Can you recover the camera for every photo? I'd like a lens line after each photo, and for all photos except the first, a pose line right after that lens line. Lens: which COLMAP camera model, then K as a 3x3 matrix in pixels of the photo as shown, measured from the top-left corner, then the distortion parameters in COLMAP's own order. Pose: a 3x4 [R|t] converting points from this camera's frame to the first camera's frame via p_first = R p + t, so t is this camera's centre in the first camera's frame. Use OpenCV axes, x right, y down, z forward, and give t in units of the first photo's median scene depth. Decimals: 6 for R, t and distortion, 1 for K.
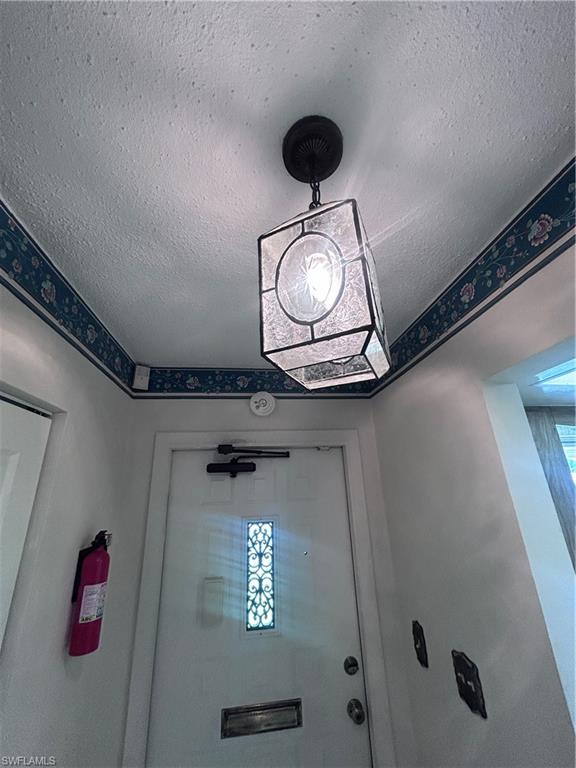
lens RADIAL K [[308.9, 0, 290.3], [0, 308.9, 385.4], [0, 0, 1]] dist [0.001908, 0.000313]
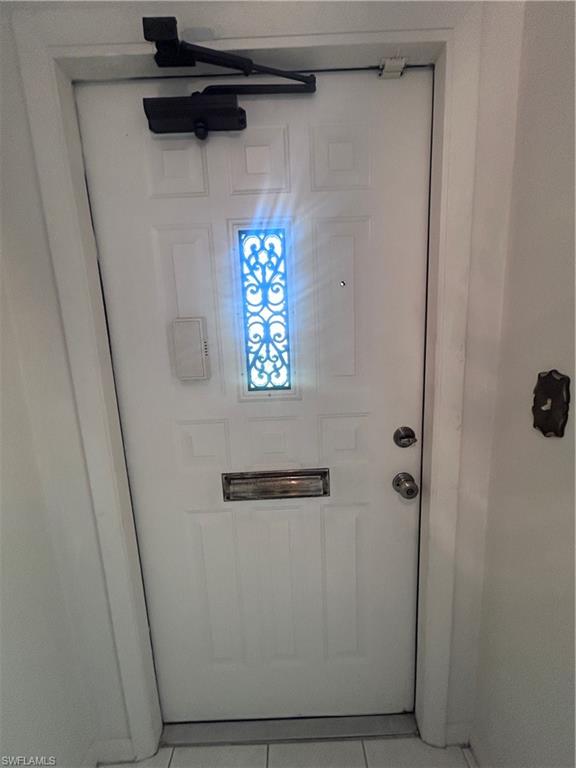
lens RADIAL K [[308.9, 0, 281.0], [0, 308.9, 379.5], [0, 0, 1]] dist [0.001908, 0.000313]
pose [[0.992245, 0.013685, -0.123540, 0.009241], [0.048765, 0.871372, 0.488193, 0.431809], [0.114331, -0.490431, 0.863948, 0.425987]]
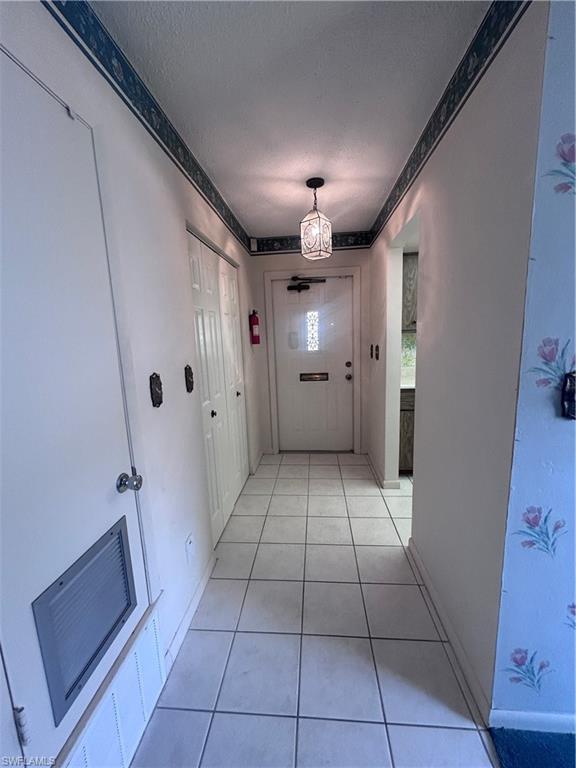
lens RADIAL K [[308.9, 0, 289.7], [0, 308.9, 384.4], [0, 0, 1]] dist [0.001908, 0.000313]
pose [[0.975768, 0.038293, -0.215429, 0.266417], [0.071511, 0.874689, 0.479380, -0.201245], [0.206790, -0.483169, 0.850756, -1.298335]]
